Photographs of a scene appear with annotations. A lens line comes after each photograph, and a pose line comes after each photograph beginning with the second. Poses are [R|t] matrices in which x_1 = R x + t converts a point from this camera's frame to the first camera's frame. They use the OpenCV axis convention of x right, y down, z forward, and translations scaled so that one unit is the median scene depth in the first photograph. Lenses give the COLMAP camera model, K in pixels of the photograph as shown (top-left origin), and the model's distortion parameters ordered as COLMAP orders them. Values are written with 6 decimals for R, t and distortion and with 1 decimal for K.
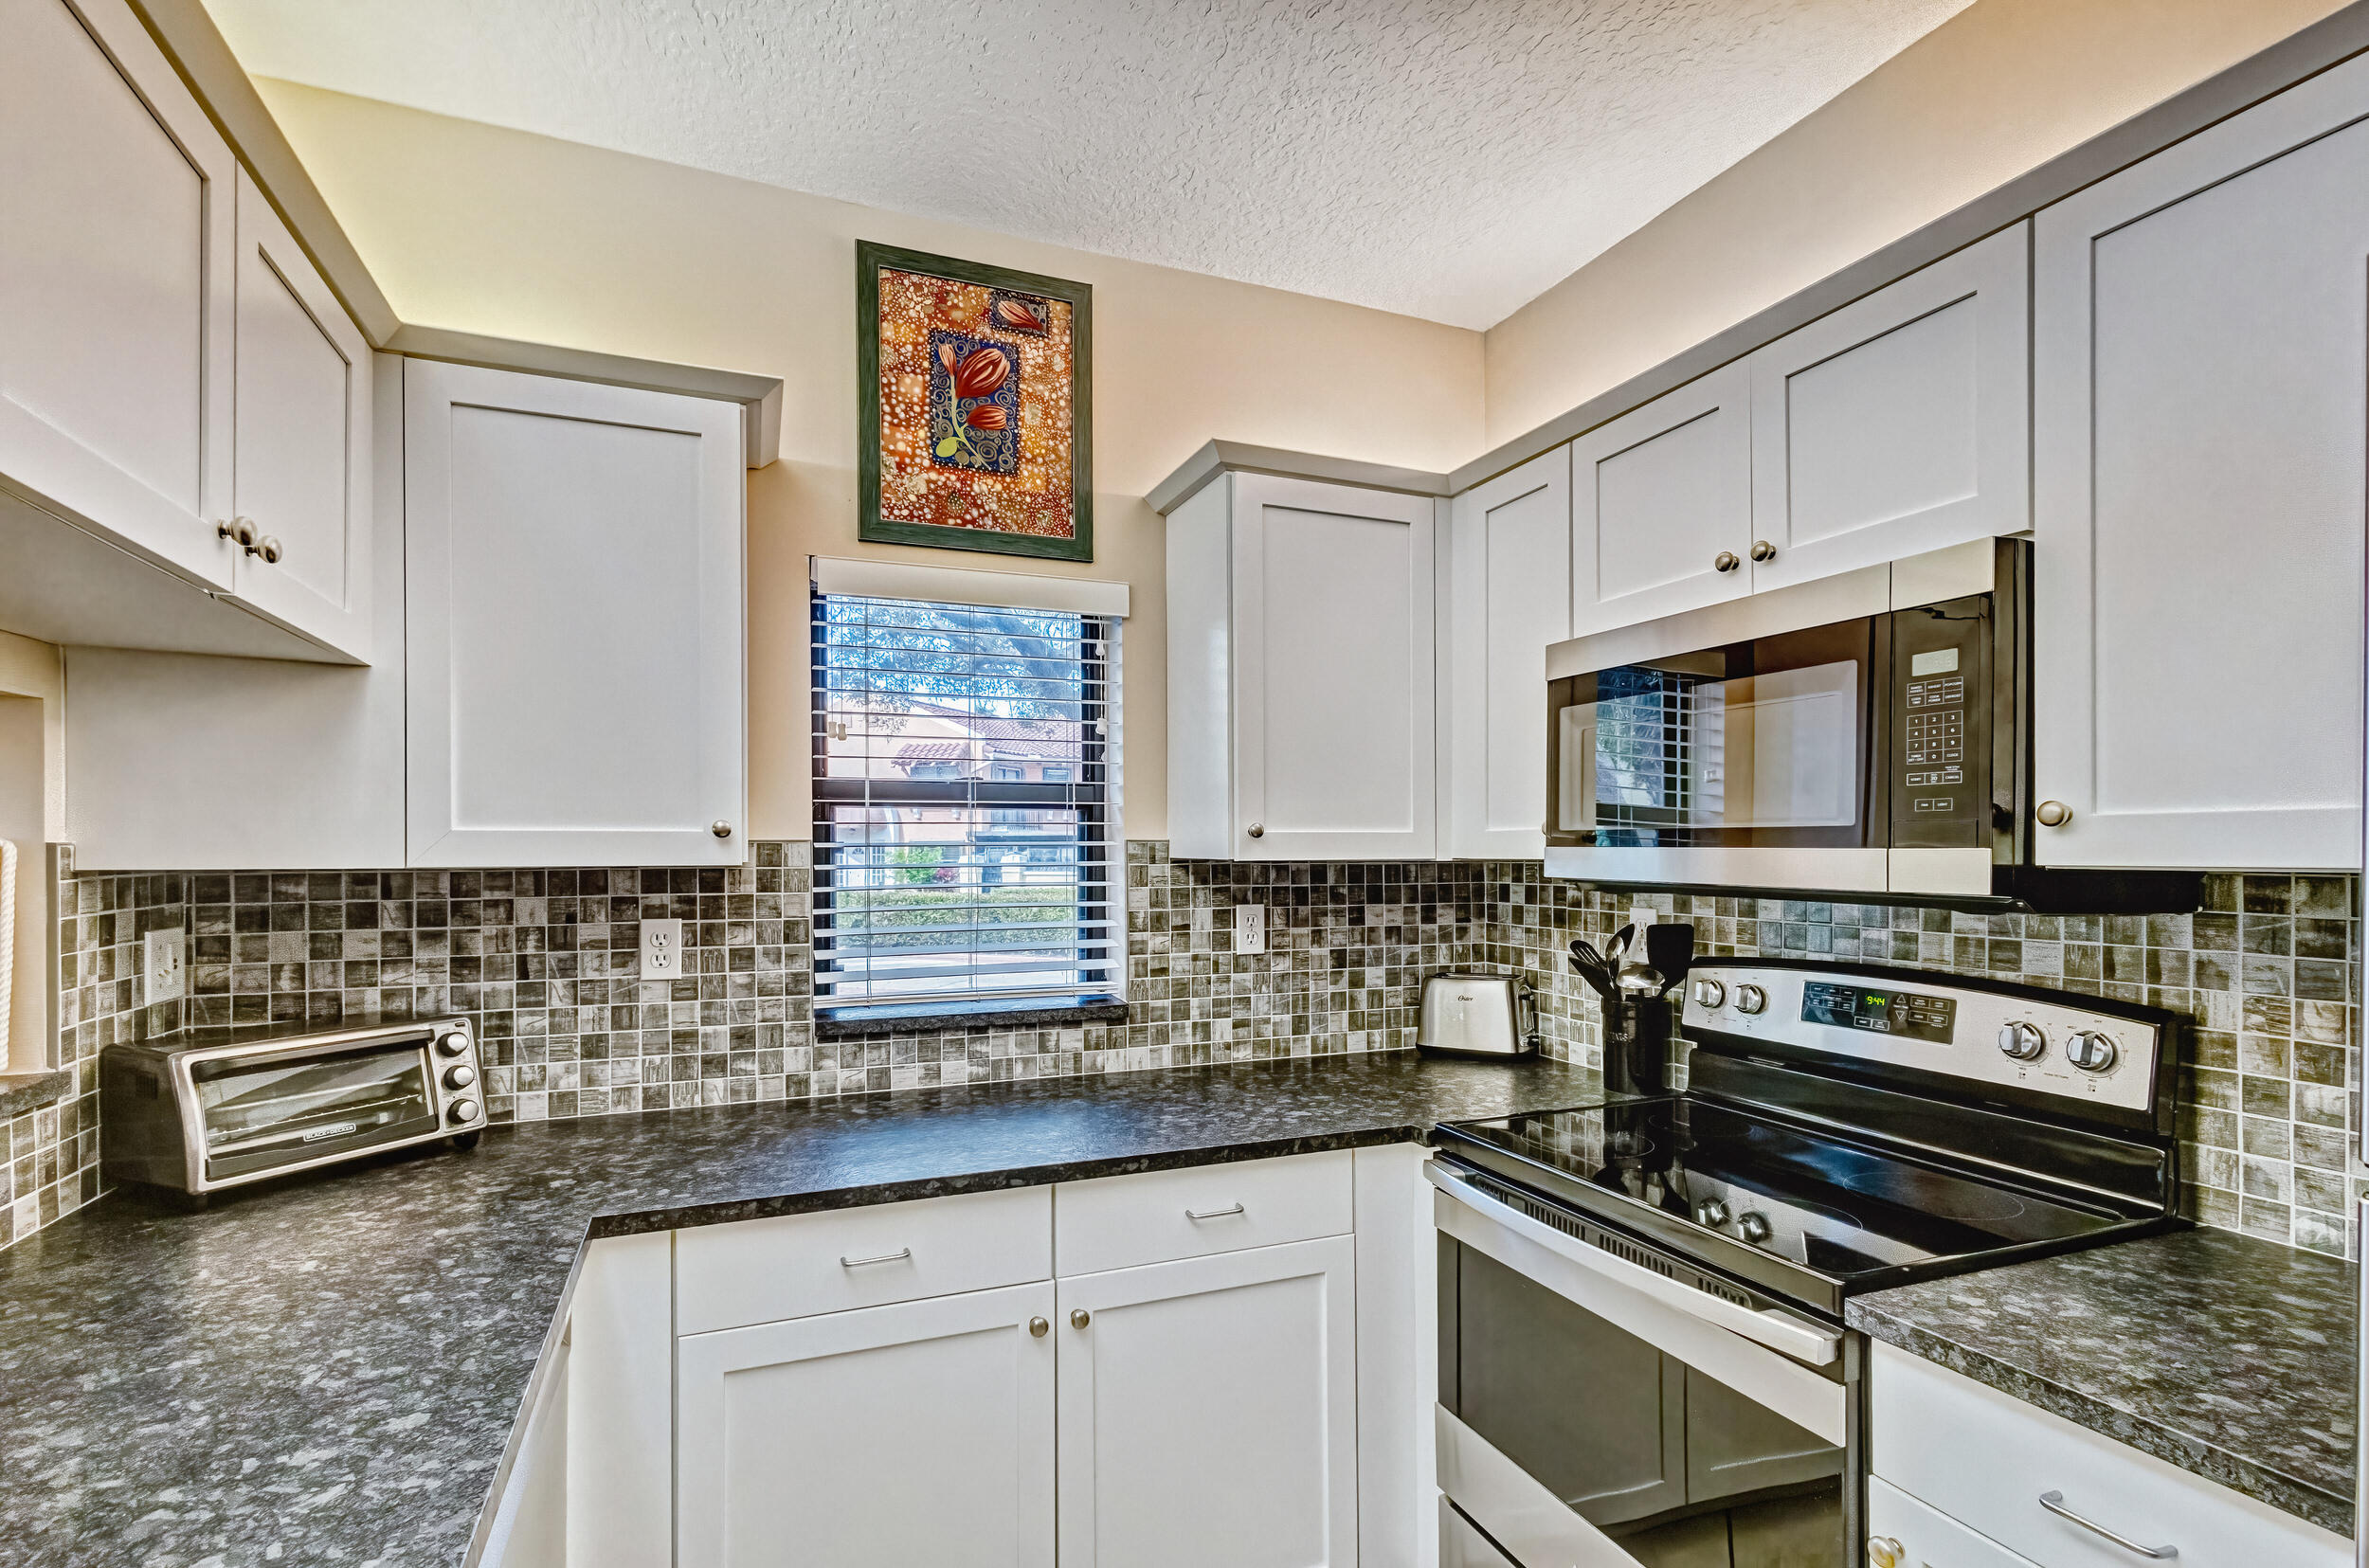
lens RADIAL K [[1116.0, 0, 1181.9], [0, 1116.0, 850.2], [0, 0, 1]] dist [0.009912, -0.000480]
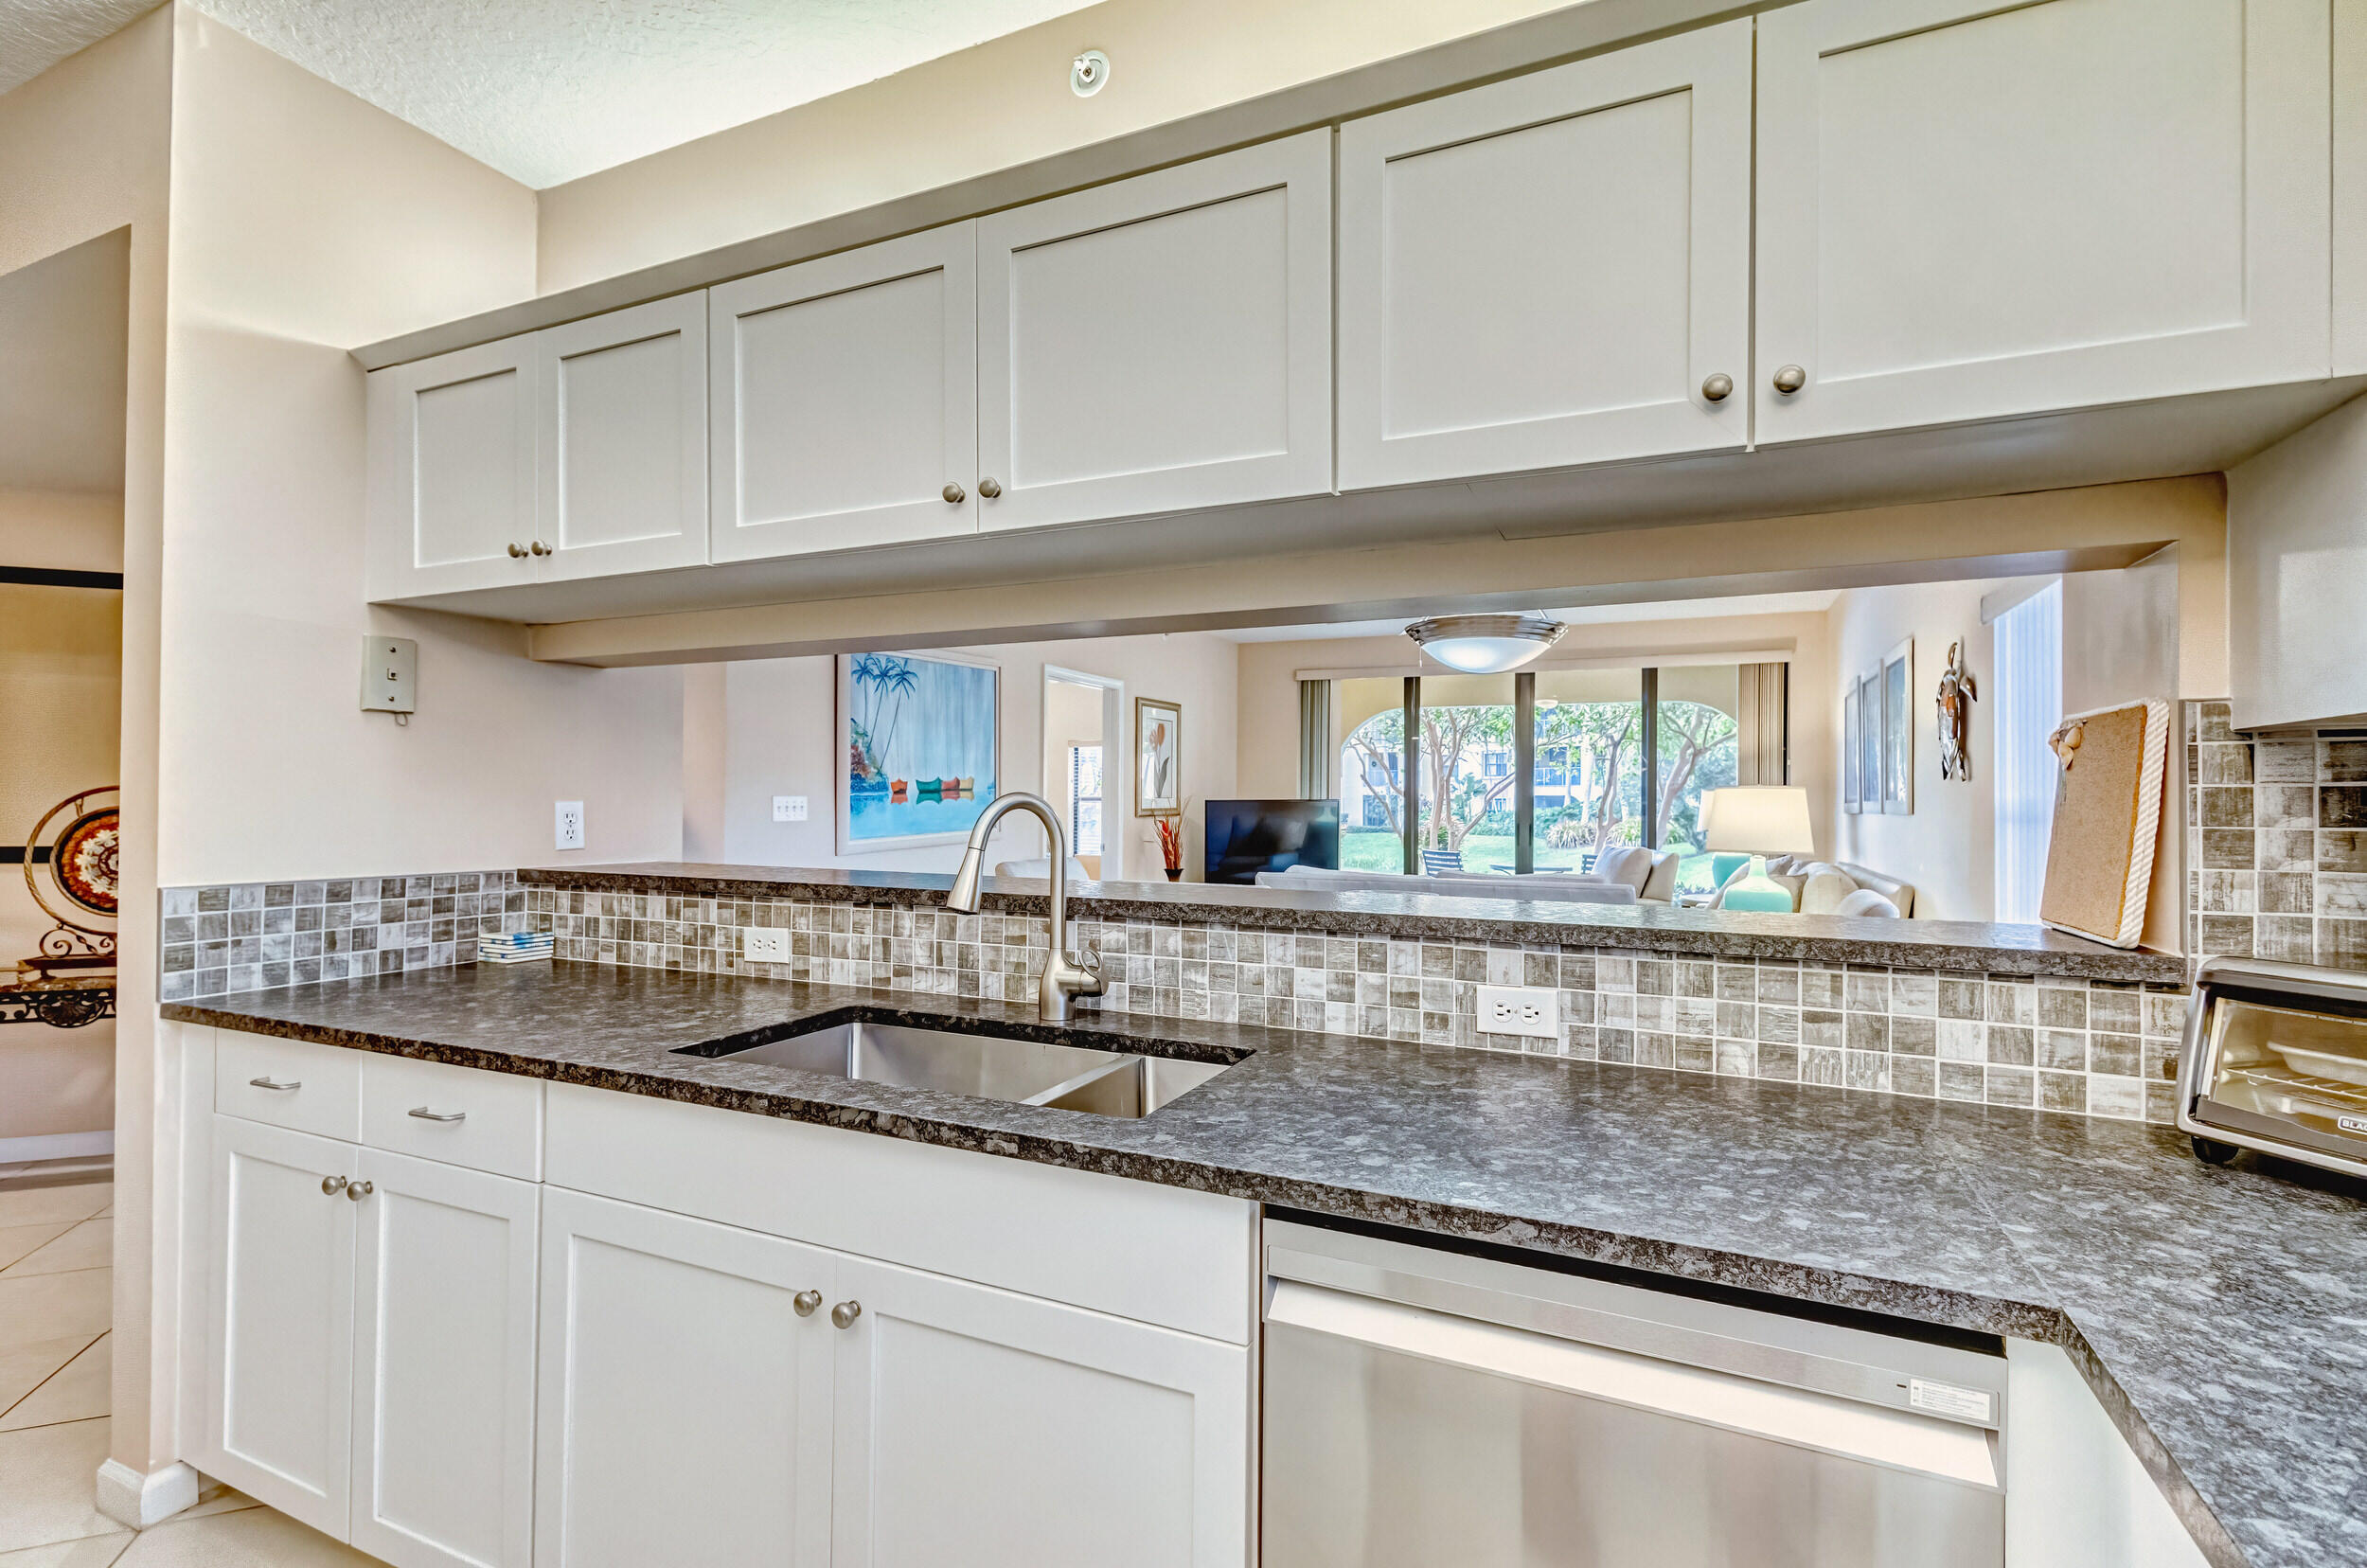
lens RADIAL K [[1096.8, 0, 1182.5], [0, 1096.8, 792.7], [0, 0, 1]] dist [0.002885, 0.000305]
pose [[-0.721437, -0.006251, -0.692452, 0.119382], [-0.009520, 0.999954, 0.000892, 0.047837], [0.692415, 0.007236, -0.721463, 0.722842]]
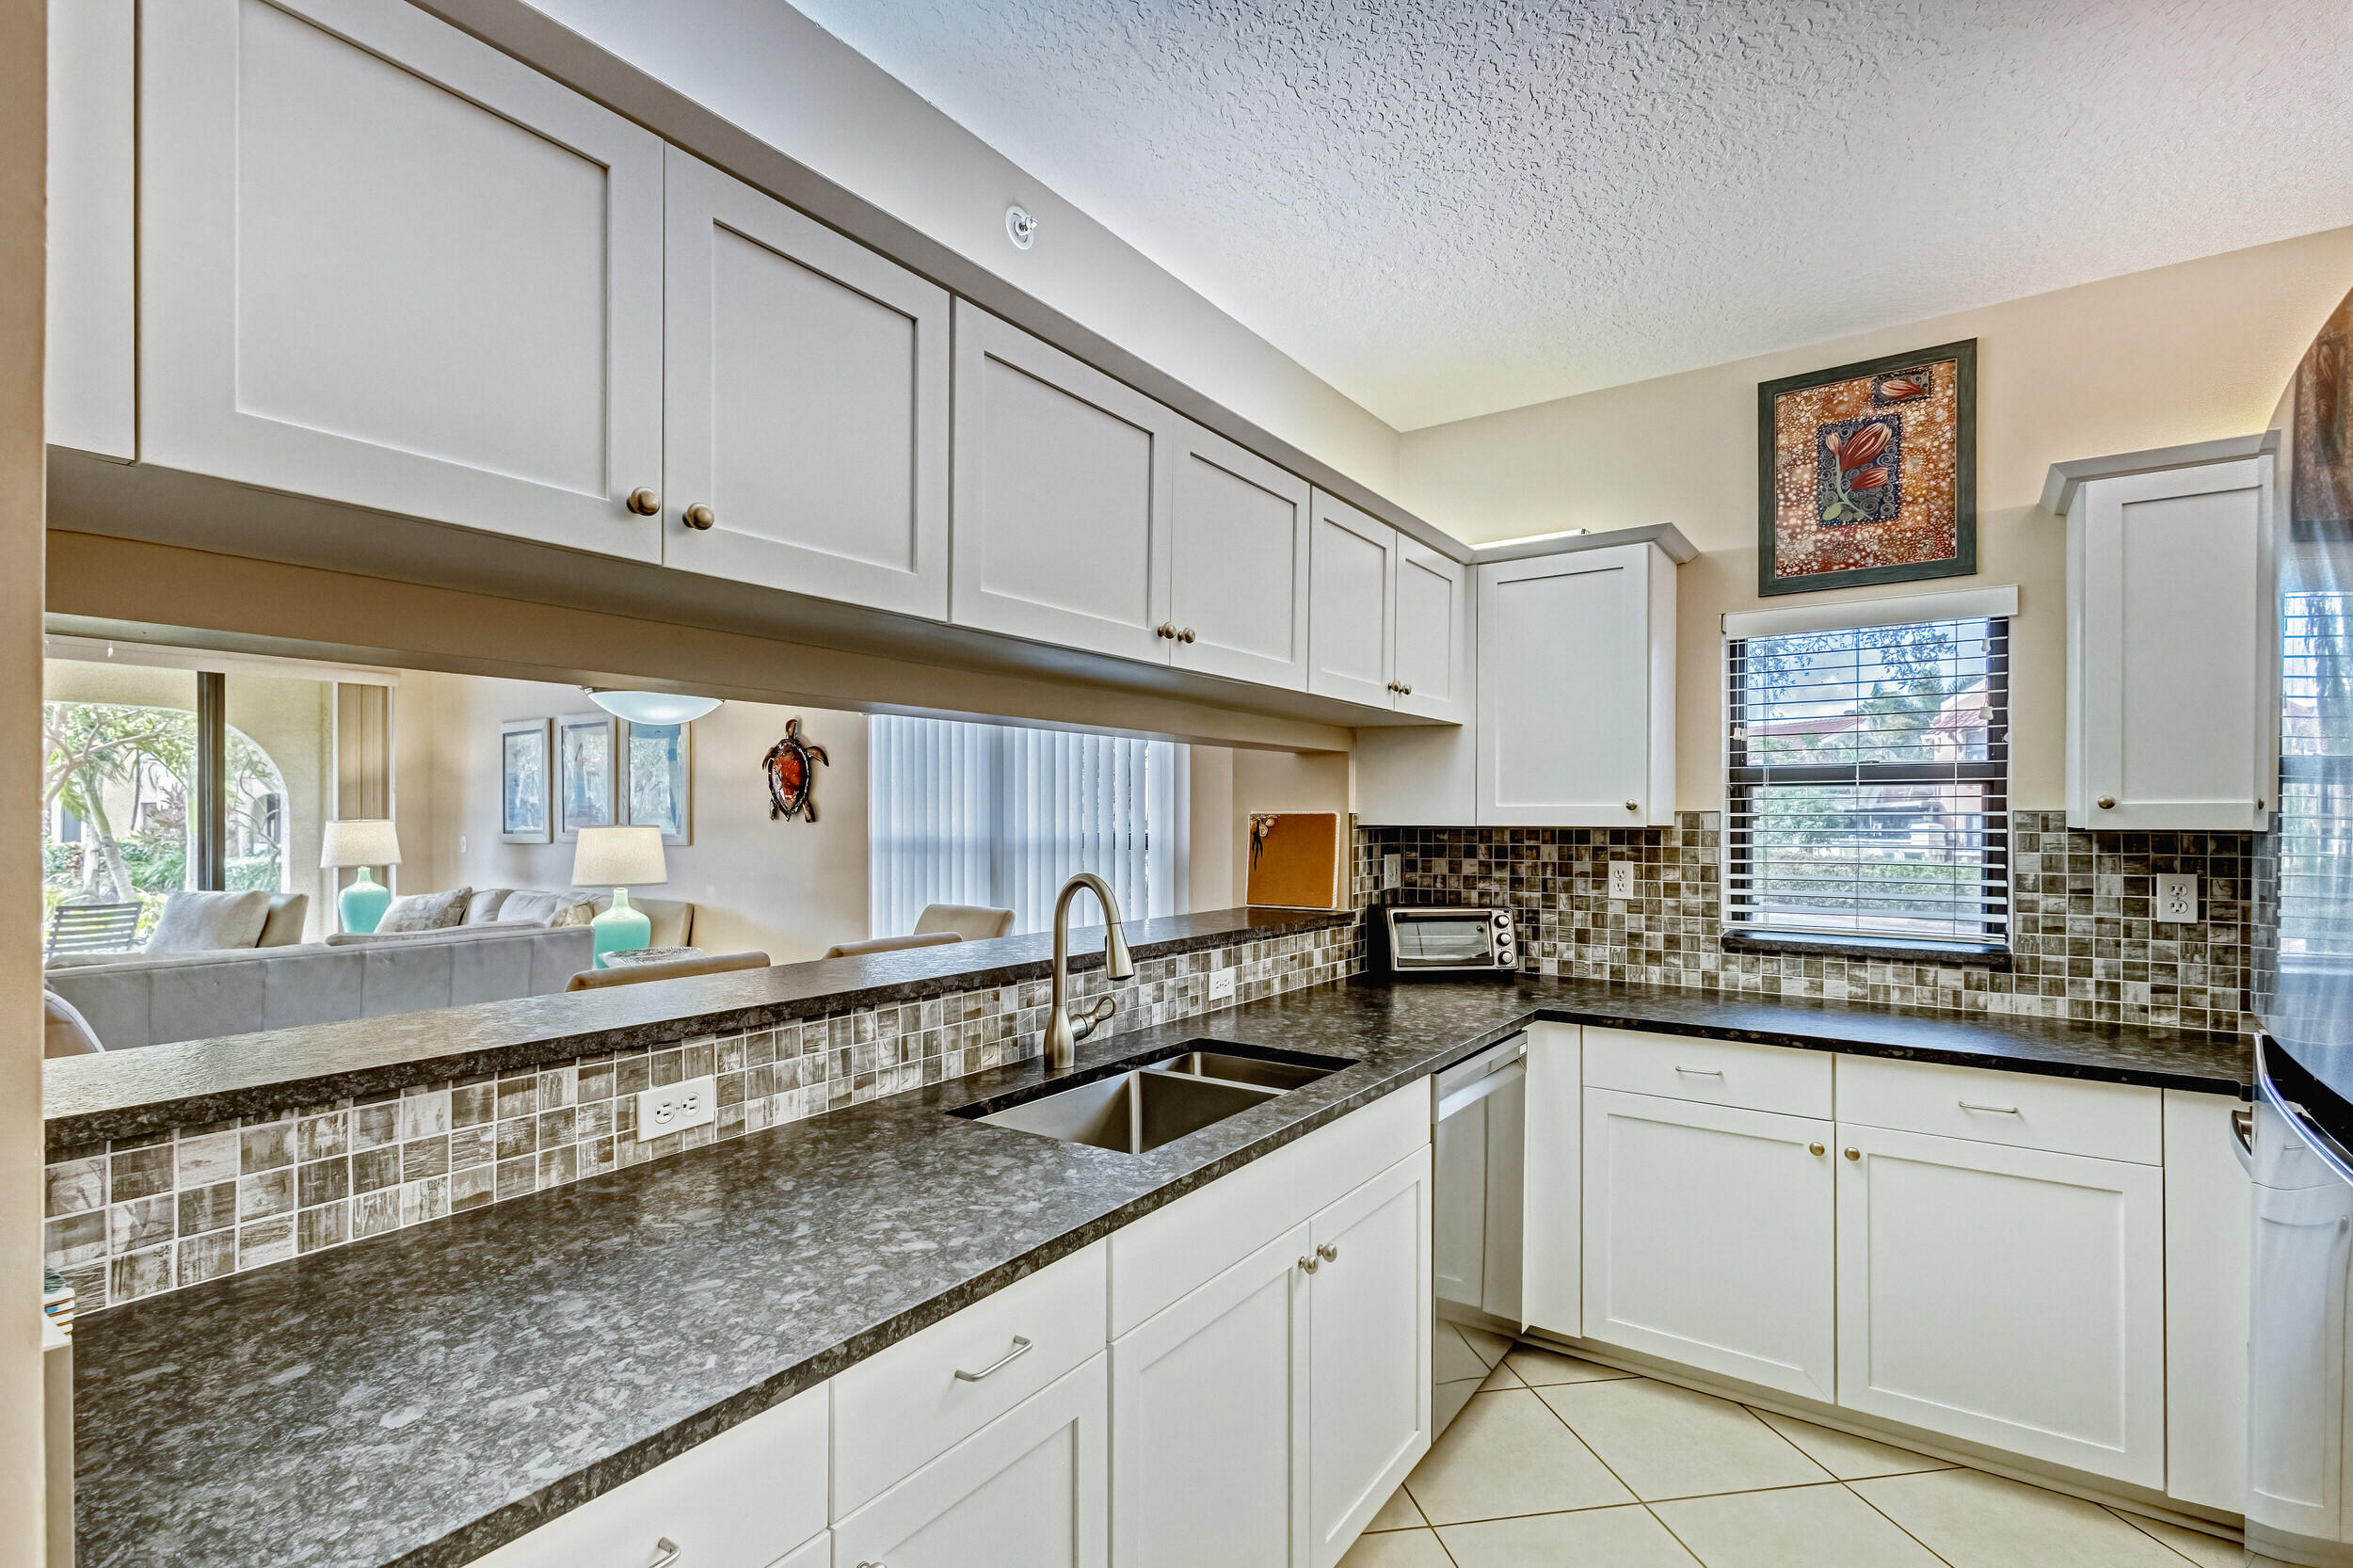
lens RADIAL K [[1098.4, 0, 1176.6], [0, 1098.4, 817.3], [0, 0, 1]] dist [0.012984, -0.000058]
pose [[0.546295, 0.003875, -0.837584, 0.465061], [-0.005973, 0.999982, 0.000730, 0.002113], [0.837571, 0.004605, 0.546308, -0.358335]]
